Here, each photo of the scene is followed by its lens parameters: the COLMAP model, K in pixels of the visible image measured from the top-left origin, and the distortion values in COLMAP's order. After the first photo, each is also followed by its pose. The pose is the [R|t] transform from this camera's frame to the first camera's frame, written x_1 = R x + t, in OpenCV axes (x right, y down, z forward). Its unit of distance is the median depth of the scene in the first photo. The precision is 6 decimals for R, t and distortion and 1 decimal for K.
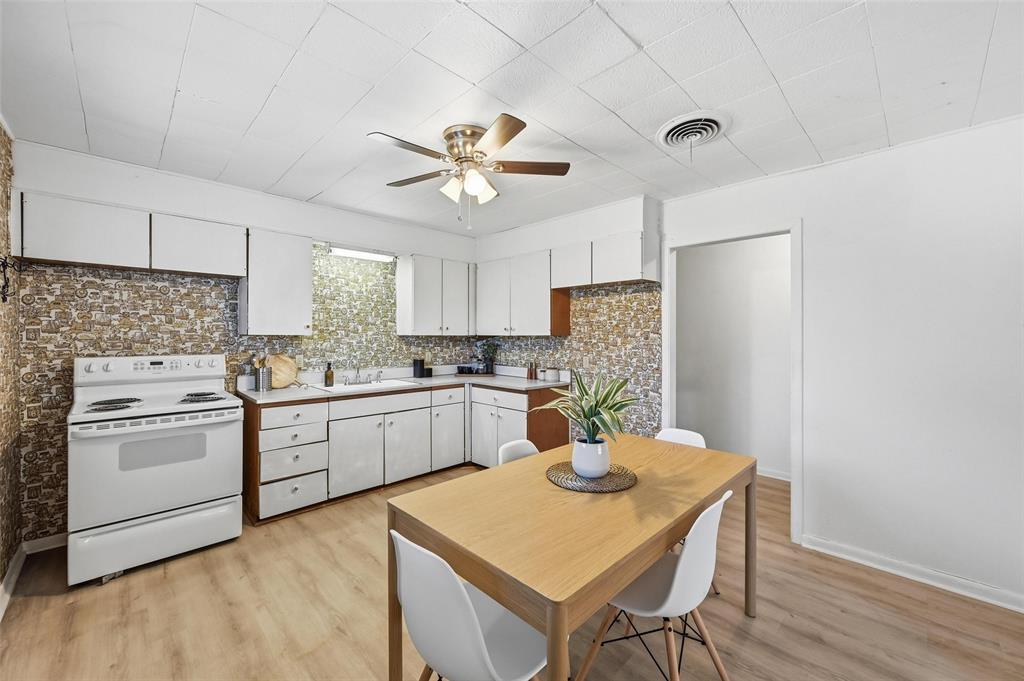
lens RADIAL K [[404.6, 0, 516.7], [0, 404.6, 334.9], [0, 0, 1]] dist [-0.001077, 0.000014]
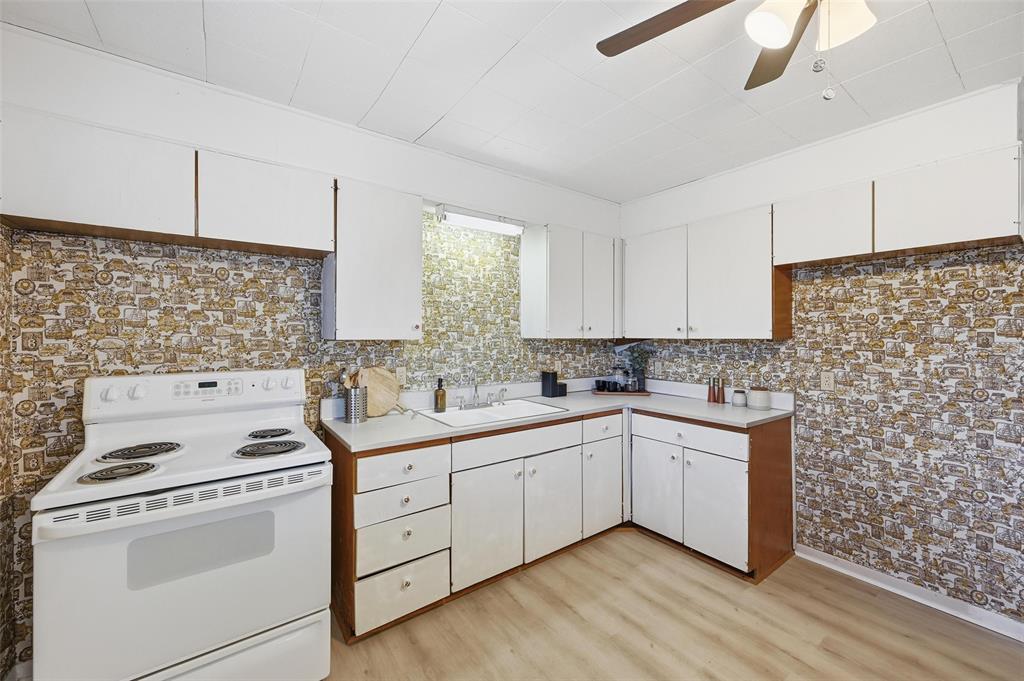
lens RADIAL K [[404.6, 0, 516.7], [0, 404.6, 334.9], [0, 0, 1]] dist [-0.001077, 0.000014]
pose [[0.989433, -0.001913, -0.144977, -0.251979], [0.002078, 0.999997, 0.000986, -0.007649], [0.144974, -0.001277, 0.989435, 0.354217]]
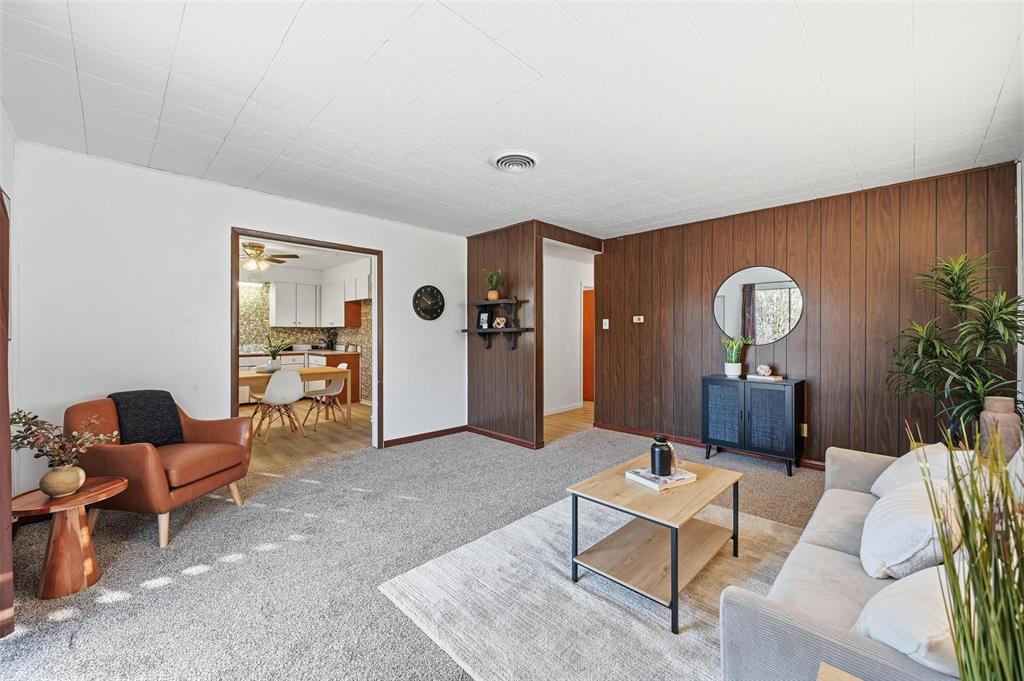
lens RADIAL K [[404.6, 0, 516.7], [0, 404.6, 334.9], [0, 0, 1]] dist [-0.001077, 0.000014]
pose [[0.999924, 0.000745, 0.012335, 0.973200], [-0.000835, 0.999973, 0.007270, 0.029086], [-0.012330, -0.007279, 0.999897, -1.003884]]
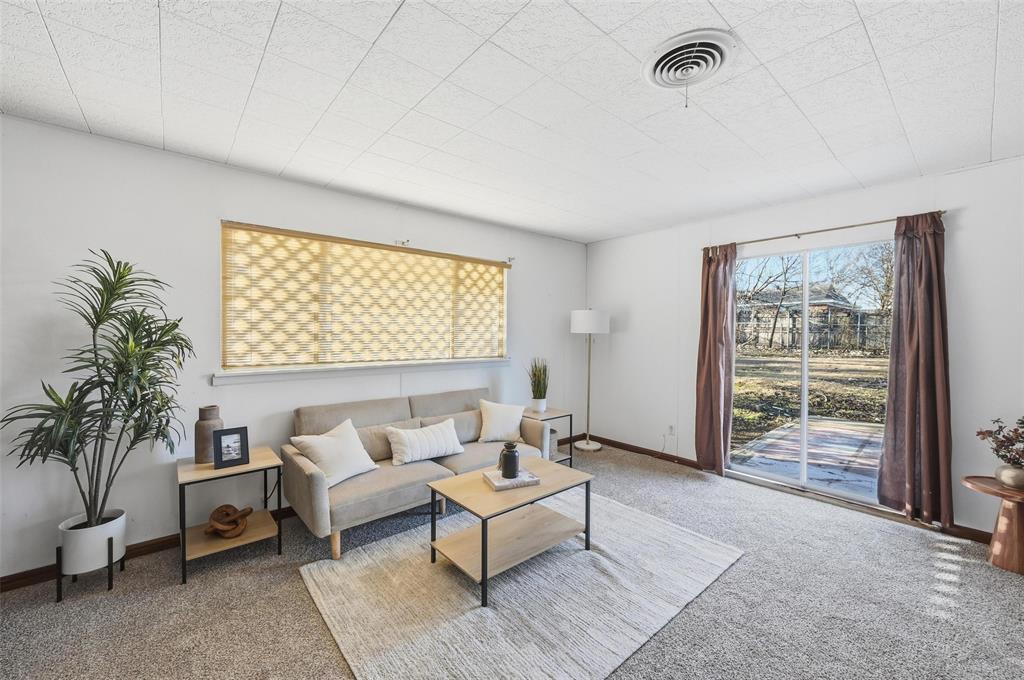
lens RADIAL K [[404.6, 0, 516.7], [0, 404.6, 334.4], [0, 0, 1]] dist [-0.001077, 0.000014]
pose [[-0.998362, -0.007739, 0.056689, 1.164070], [-0.007632, 0.999969, 0.002105, 0.000440], [-0.056703, 0.001668, -0.998390, 0.354894]]
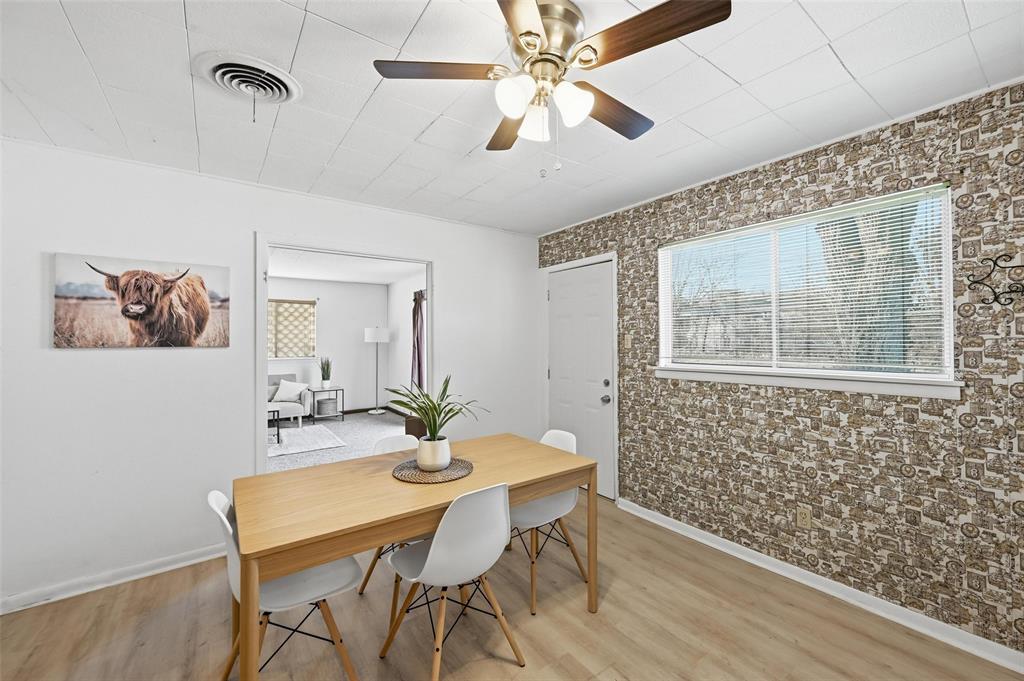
lens RADIAL K [[404.6, 0, 516.7], [0, 404.6, 334.9], [0, 0, 1]] dist [-0.001077, 0.000014]
pose [[-0.989633, 0.005718, 0.143505, -0.107546], [0.003720, 0.999892, -0.014189, -0.007137], [-0.143571, -0.013508, -0.989548, 1.073492]]
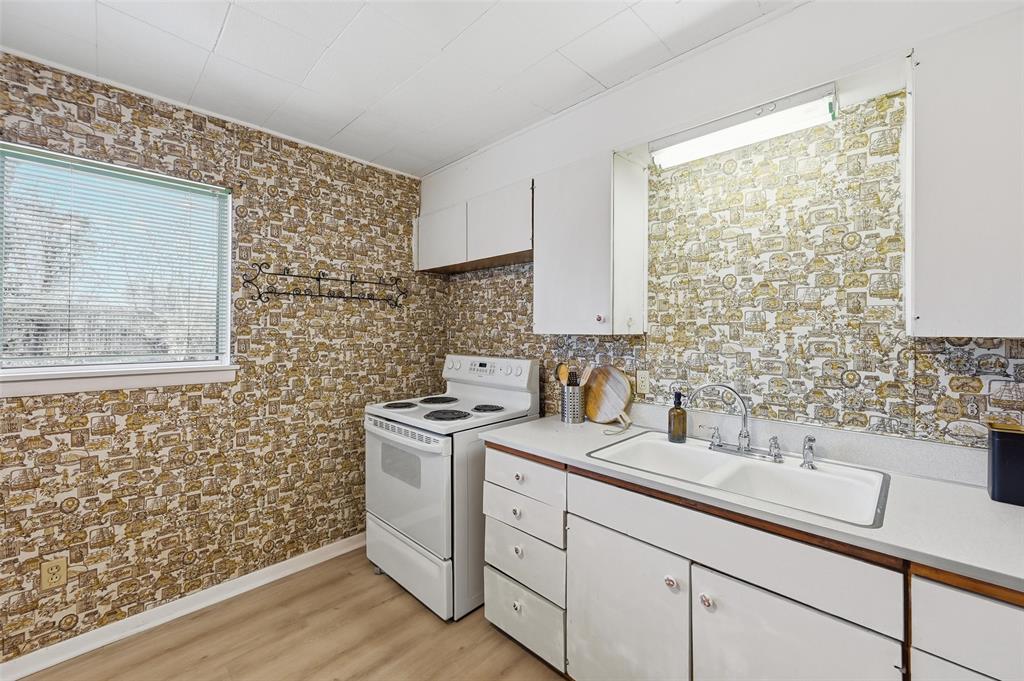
lens RADIAL K [[410.6, 0, 514.6], [0, 410.6, 329.4], [0, 0, 1]] dist [-0.000841, 0.000250]
pose [[0.013768, -0.010271, -0.999852, 0.026441], [-0.003829, 0.999939, -0.010325, -0.000453], [0.999898, 0.003971, 0.013728, 0.874961]]
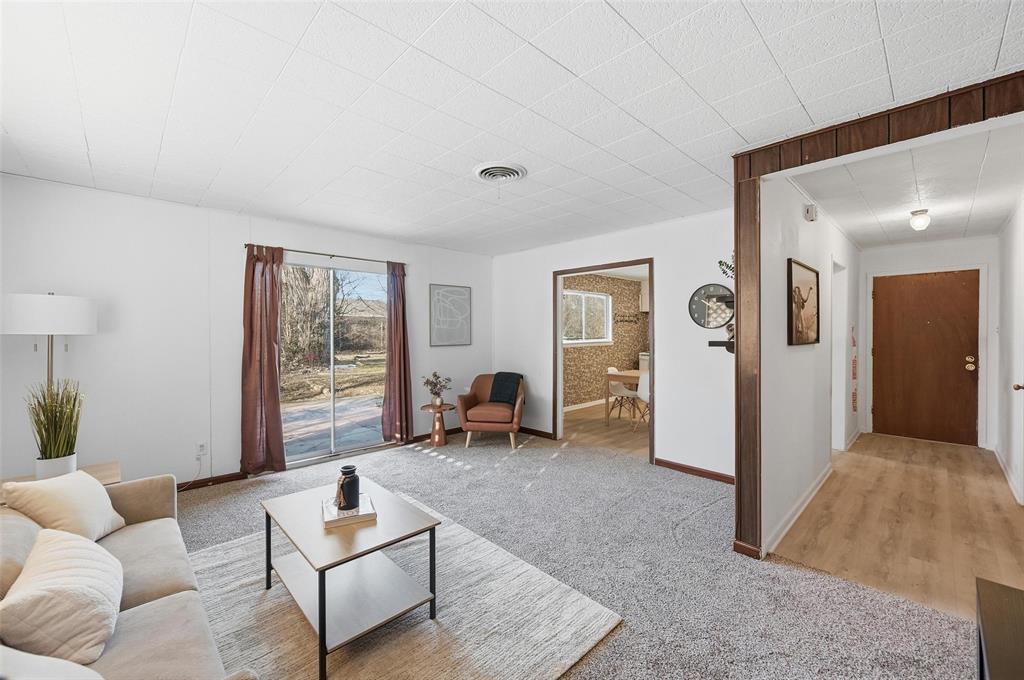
lens RADIAL K [[410.6, 0, 514.6], [0, 410.6, 328.9], [0, 0, 1]] dist [-0.000841, 0.000250]
pose [[-0.011747, -0.007663, -0.999902, 1.823757], [0.005067, 0.999957, -0.007723, -0.004151], [0.999918, -0.005157, -0.011708, -0.106913]]
